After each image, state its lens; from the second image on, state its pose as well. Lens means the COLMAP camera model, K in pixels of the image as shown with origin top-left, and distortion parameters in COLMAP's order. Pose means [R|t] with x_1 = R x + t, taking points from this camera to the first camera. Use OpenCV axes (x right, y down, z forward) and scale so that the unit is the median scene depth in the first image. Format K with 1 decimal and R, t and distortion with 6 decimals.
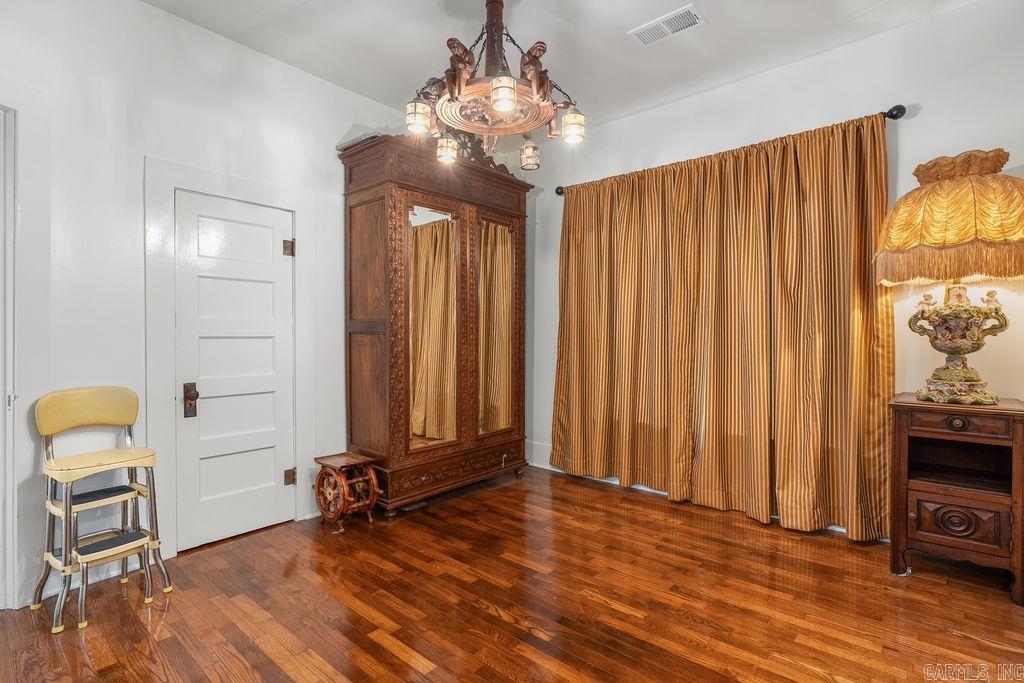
lens RADIAL K [[486.8, 0, 505.2], [0, 486.8, 338.7], [0, 0, 1]] dist [-0.004404, 0.000153]
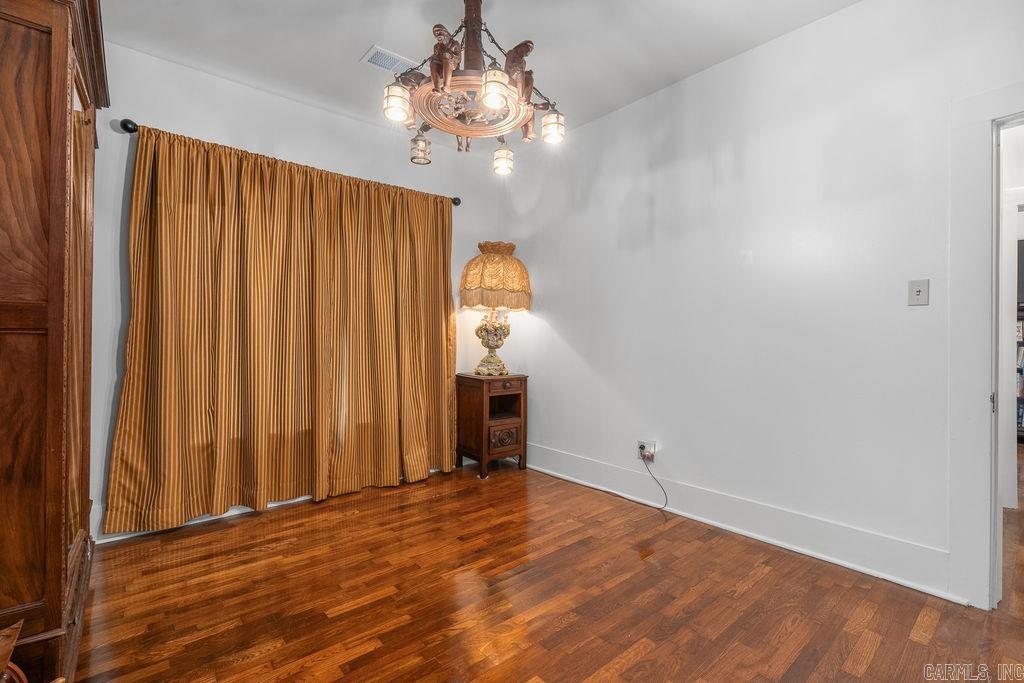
lens RADIAL K [[463.4, 0, 505.9], [0, 463.4, 337.4], [0, 0, 1]] dist [-0.010418, 0.001542]
pose [[0.157584, 0.002629, 0.987502, -0.719861], [0.002983, 0.999991, -0.003139, -0.004380], [-0.987501, 0.003440, 0.157574, 0.611614]]
